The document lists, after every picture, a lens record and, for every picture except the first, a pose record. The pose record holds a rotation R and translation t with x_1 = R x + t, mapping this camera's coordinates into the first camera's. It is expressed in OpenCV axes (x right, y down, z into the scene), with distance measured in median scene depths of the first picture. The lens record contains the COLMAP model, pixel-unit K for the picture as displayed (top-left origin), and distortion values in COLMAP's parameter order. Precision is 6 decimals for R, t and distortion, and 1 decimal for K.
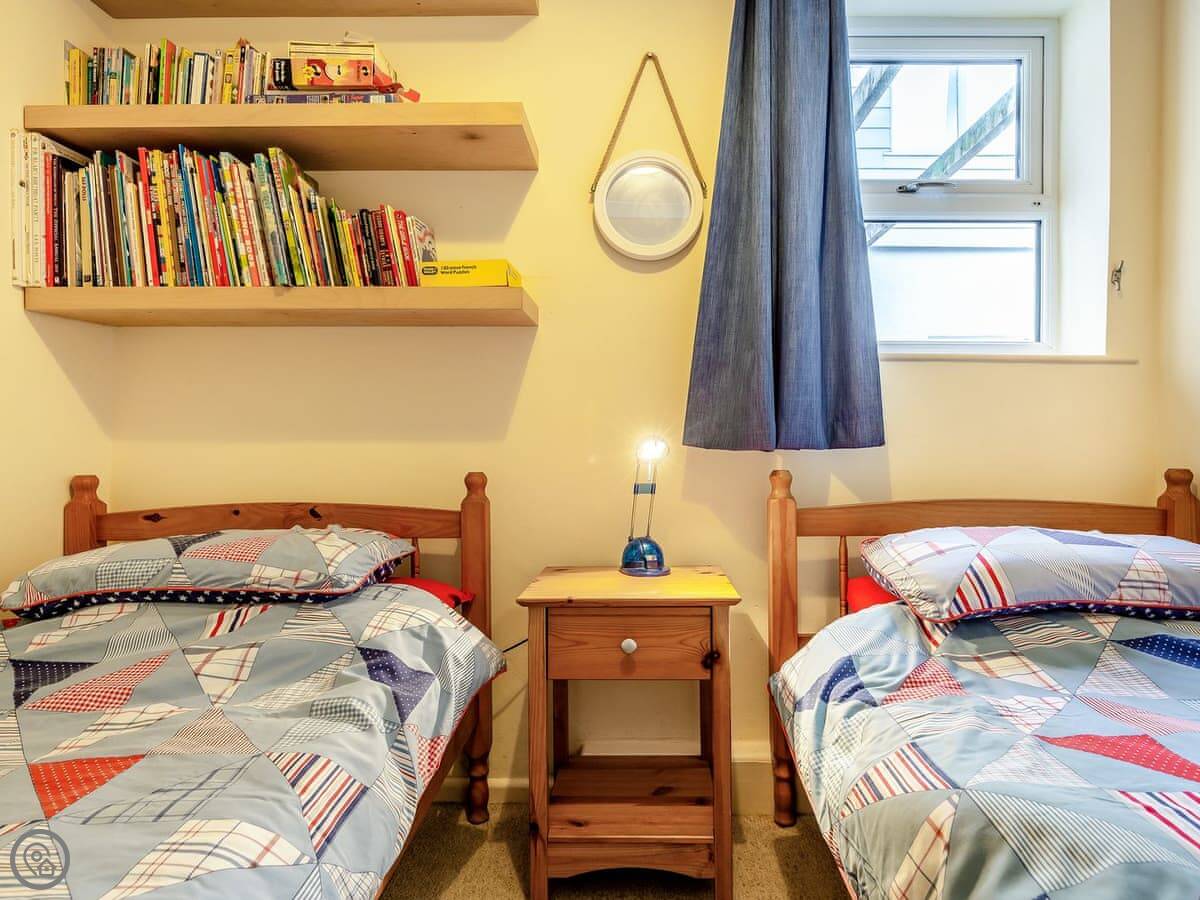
lens RADIAL K [[727.6, 0, 600.0], [0, 727.6, 450.0], [0, 0, 1]] dist [0.001552, -0.002696]
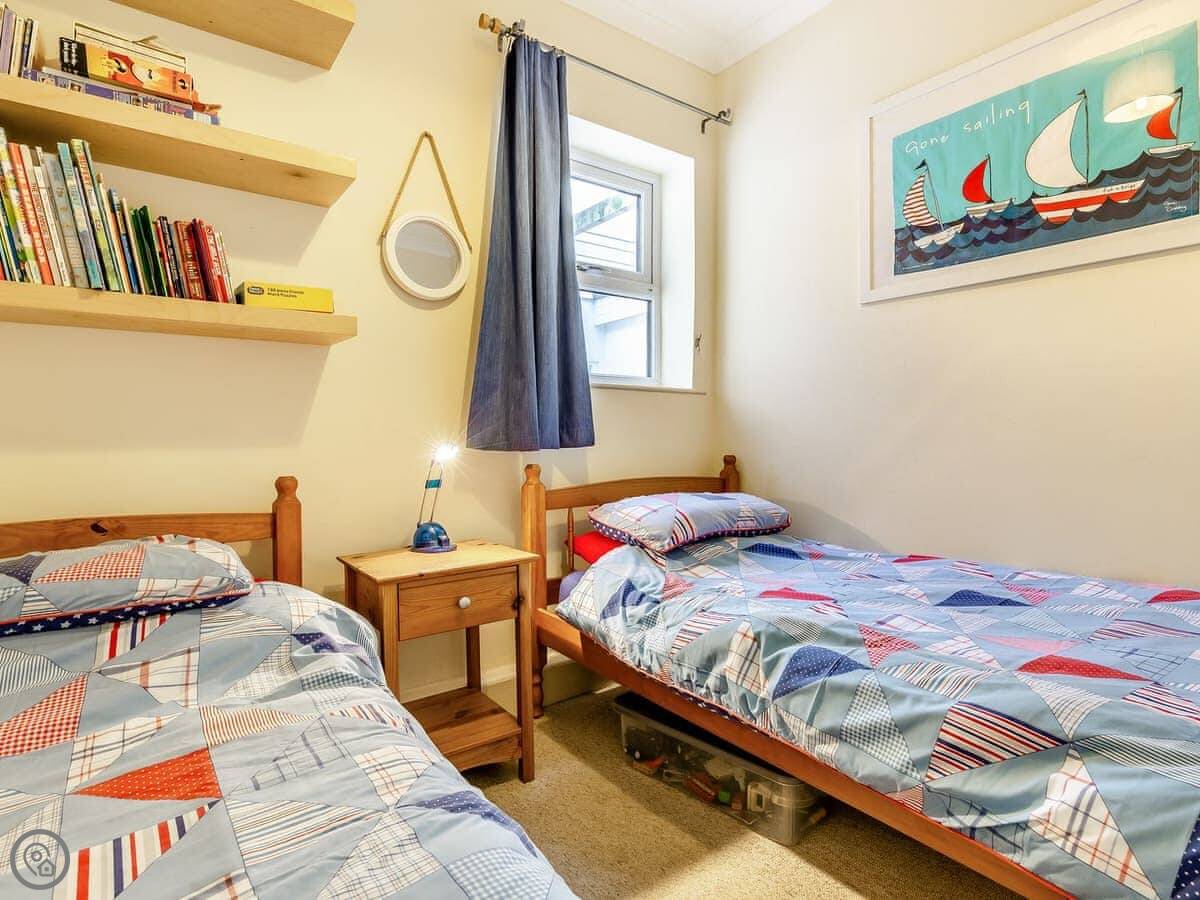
lens RADIAL K [[660.2, 0, 599.3], [0, 660.2, 454.6], [0, 0, 1]] dist [0.001155, 0.002399]
pose [[0.790024, -0.028097, 0.612432, -0.442464], [0.017235, 0.999572, 0.023626, -0.019435], [-0.612834, -0.008110, 0.790170, -0.081266]]
